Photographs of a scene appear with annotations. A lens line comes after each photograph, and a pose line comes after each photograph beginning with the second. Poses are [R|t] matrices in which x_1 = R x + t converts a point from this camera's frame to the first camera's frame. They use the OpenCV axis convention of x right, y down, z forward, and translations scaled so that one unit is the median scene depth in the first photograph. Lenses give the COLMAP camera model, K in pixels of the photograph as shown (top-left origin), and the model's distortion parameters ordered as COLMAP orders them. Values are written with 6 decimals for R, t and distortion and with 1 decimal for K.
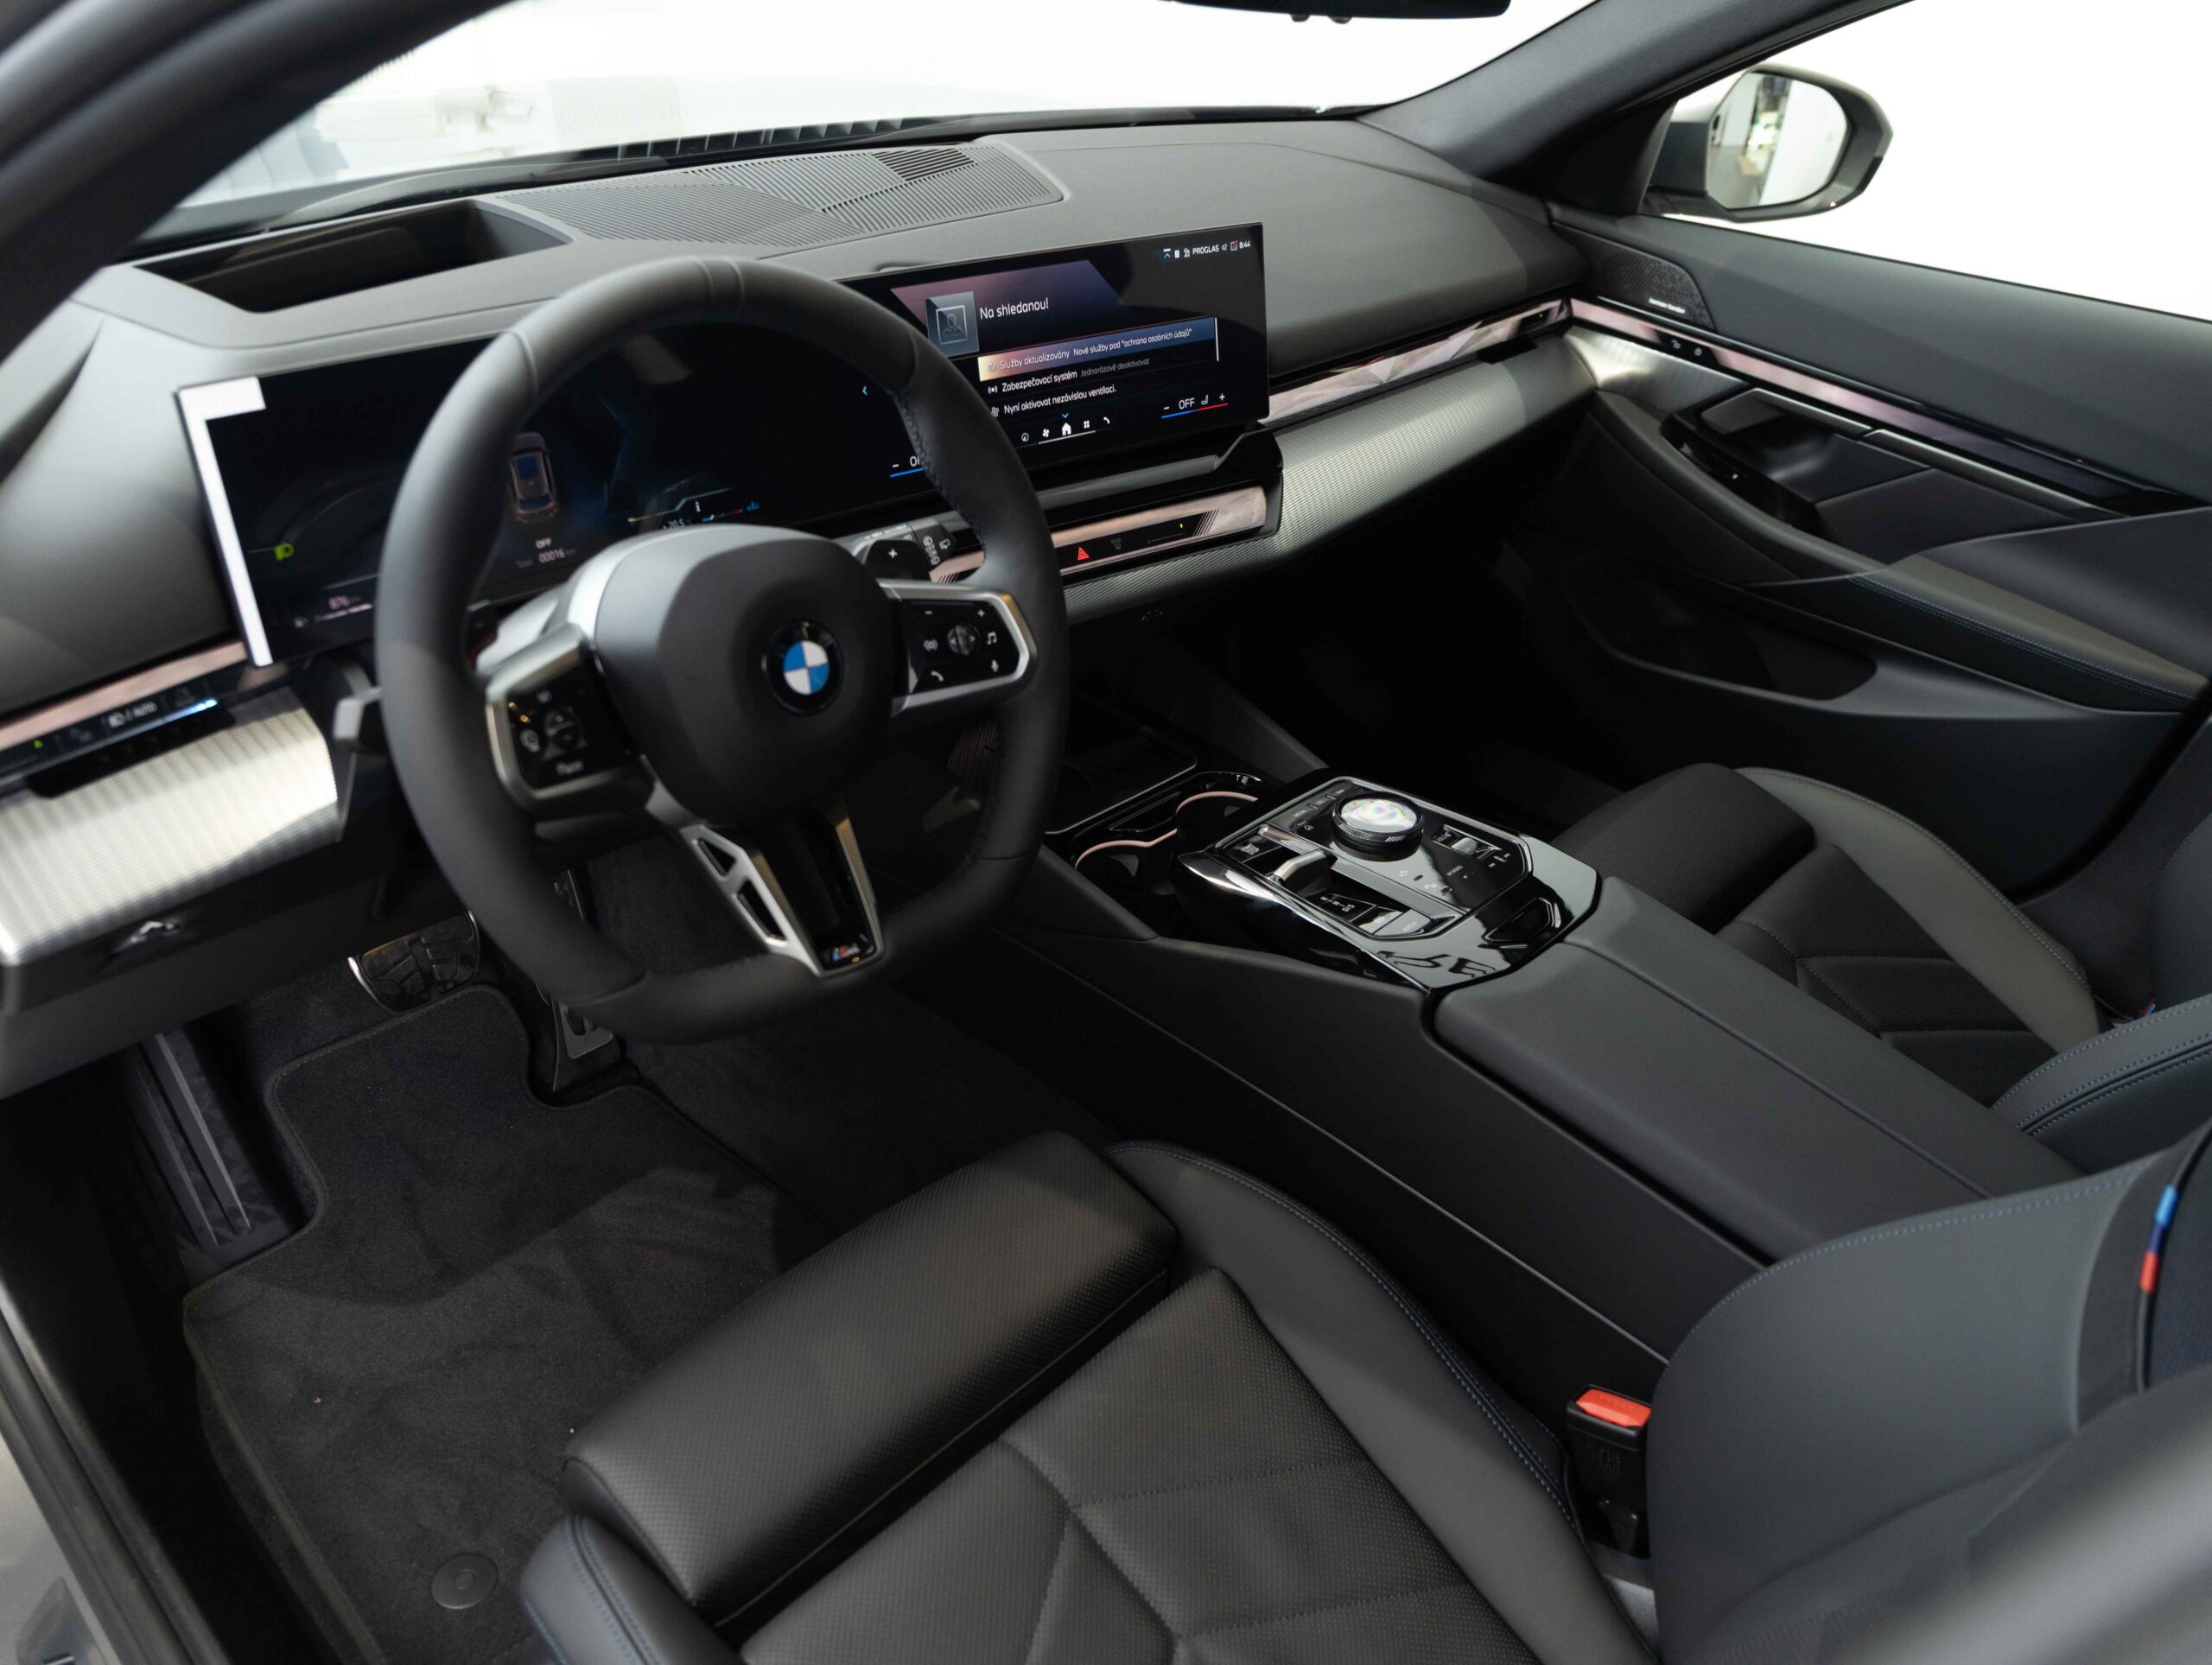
lens RADIAL K [[1462.4, 0, 1122.3], [0, 1462.4, 824.9], [0, 0, 1]] dist [-0.000345, -0.000446]
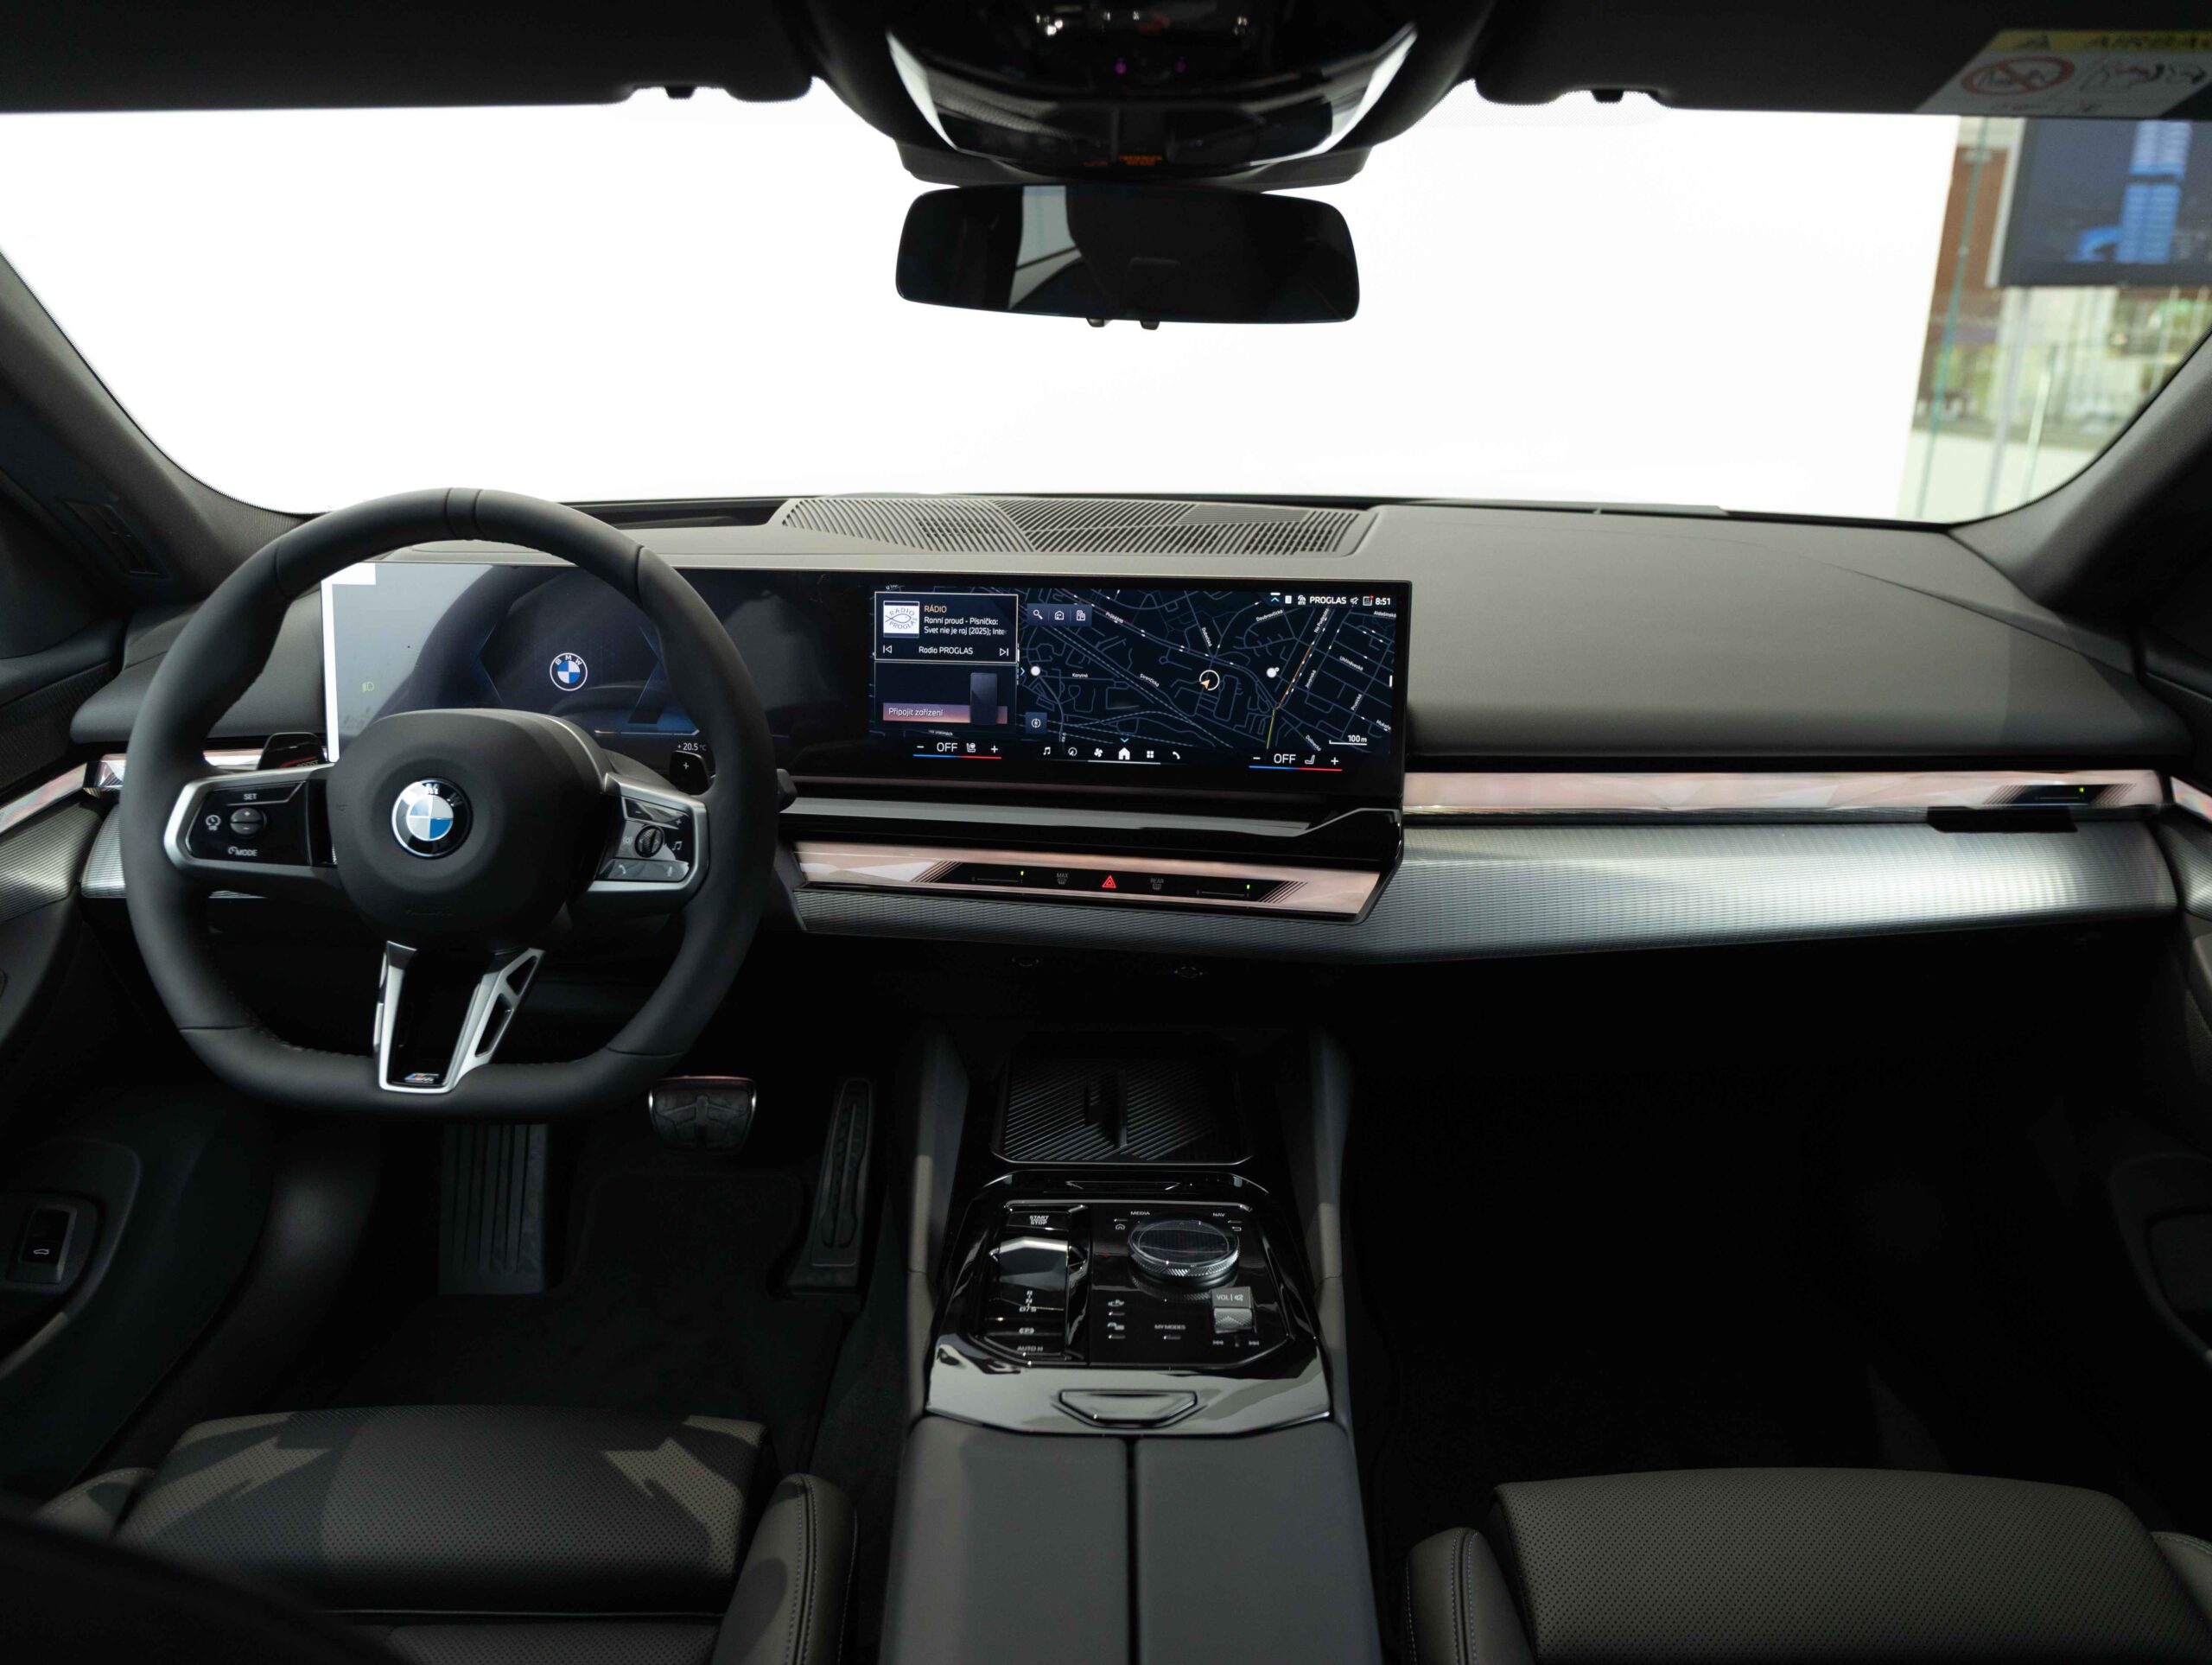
lens RADIAL K [[1462.4, 0, 1109.1], [0, 1462.4, 854.2], [0, 0, 1]] dist [-0.000345, -0.000446]
pose [[0.737563, 0.203541, -0.643873, 0.562682], [-0.359760, 0.925350, -0.119587, -0.089511], [0.571467, 0.319843, 0.755729, 0.284798]]
